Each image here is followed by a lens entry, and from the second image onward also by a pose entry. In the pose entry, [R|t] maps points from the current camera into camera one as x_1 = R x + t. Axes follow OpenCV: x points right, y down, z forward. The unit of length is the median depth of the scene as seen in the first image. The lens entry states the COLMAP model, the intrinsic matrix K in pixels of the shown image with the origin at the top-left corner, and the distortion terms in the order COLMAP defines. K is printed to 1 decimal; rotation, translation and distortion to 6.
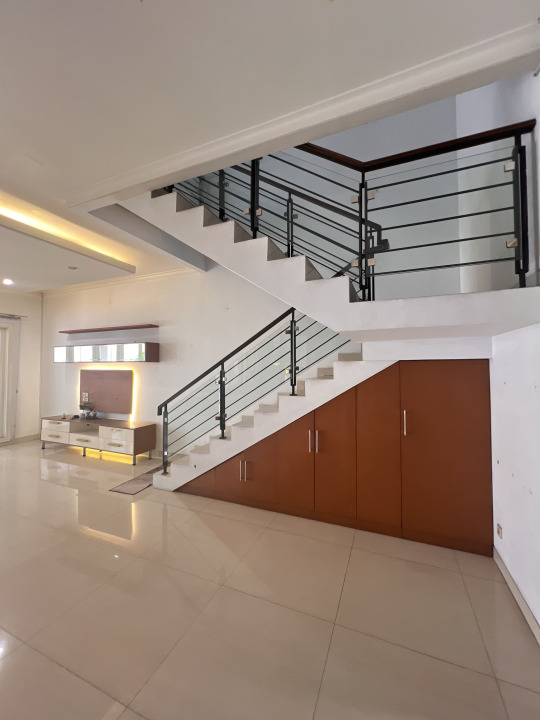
lens RADIAL K [[289.6, 0, 273.5], [0, 289.6, 357.8], [0, 0, 1]] dist [-0.003042, 0.001727]
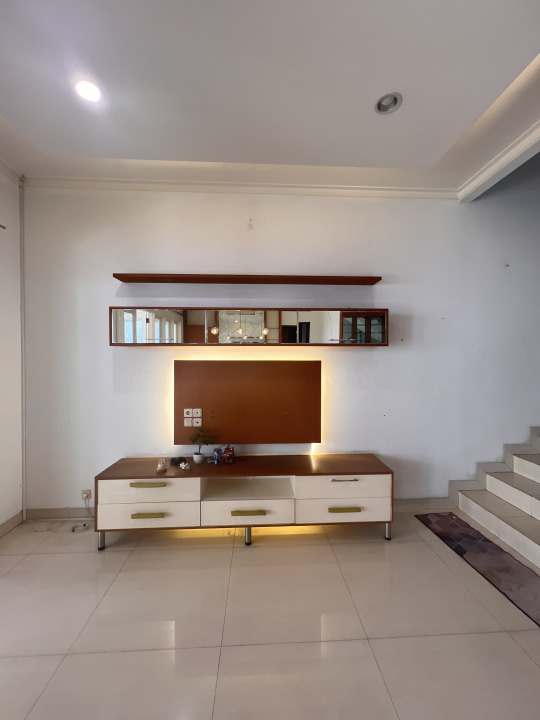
lens RADIAL K [[289.6, 0, 269.8], [0, 289.6, 357.5], [0, 0, 1]] dist [-0.003042, 0.001727]
pose [[0.899554, 0.005664, 0.436773, -0.771927], [-0.015936, 0.999676, 0.019858, 0.026979], [-0.436519, -0.024824, 0.899353, 0.535875]]
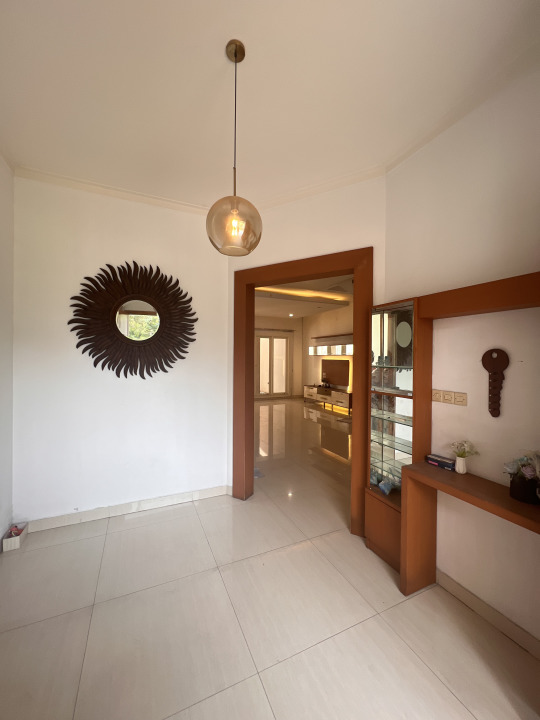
lens RADIAL K [[289.6, 0, 269.4], [0, 289.6, 358.7], [0, 0, 1]] dist [-0.003042, 0.001727]
pose [[0.739149, 0.011100, -0.673450, 0.285965], [0.003533, 0.999787, 0.020357, -0.000725], [0.673533, -0.017427, 0.738952, -0.523425]]
